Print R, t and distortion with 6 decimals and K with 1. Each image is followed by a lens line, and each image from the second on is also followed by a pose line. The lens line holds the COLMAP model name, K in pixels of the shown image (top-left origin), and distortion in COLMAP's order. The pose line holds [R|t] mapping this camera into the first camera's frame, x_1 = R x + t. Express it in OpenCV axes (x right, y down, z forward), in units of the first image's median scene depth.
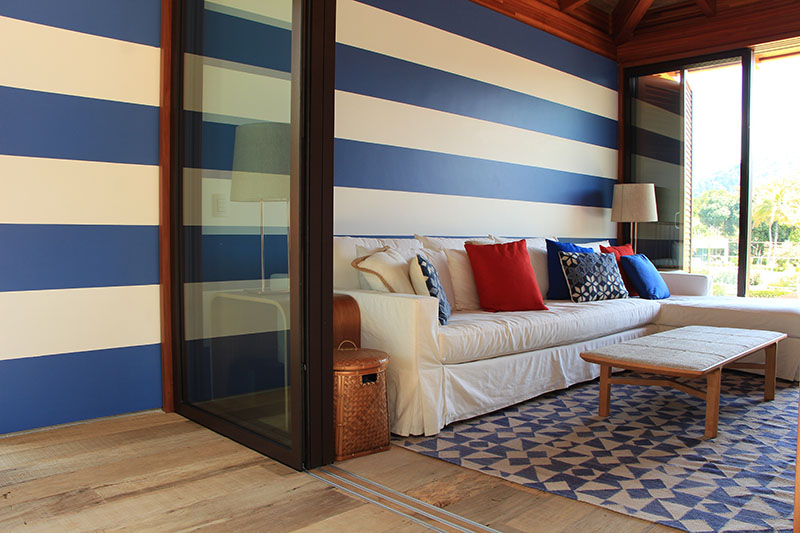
lens RADIAL K [[656.7, 0, 400.0], [0, 656.7, 266.5], [0, 0, 1]] dist [-0.156316, 0.119363]
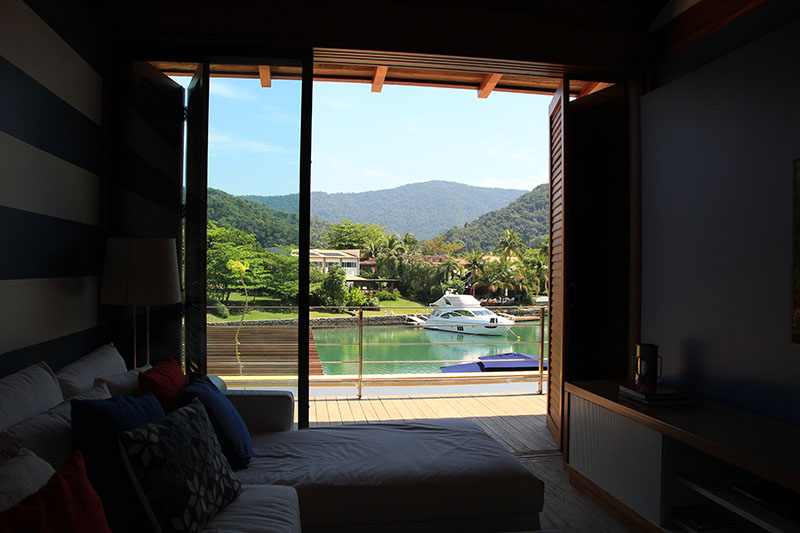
lens RADIAL K [[656.7, 0, 400.0], [0, 656.7, 266.5], [0, 0, 1]] dist [-0.156316, 0.119363]
pose [[0.572313, -0.001879, 0.820033, 0.027875], [0.031655, 0.999303, -0.019803, -0.113368], [-0.819424, 0.037292, 0.571973, 0.652006]]
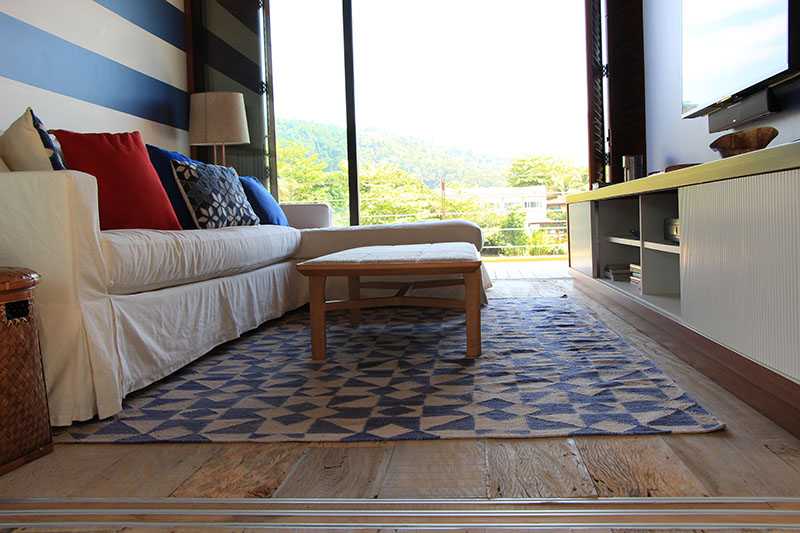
lens RADIAL K [[805.8, 0, 400.0], [0, 805.8, 266.5], [0, 0, 1]] dist [-0.062240, 0.018419]
pose [[0.760689, -0.070269, 0.645302, -0.129268], [0.067367, 0.997301, 0.029187, 0.083394], [-0.645612, 0.021270, 0.763369, 0.202649]]
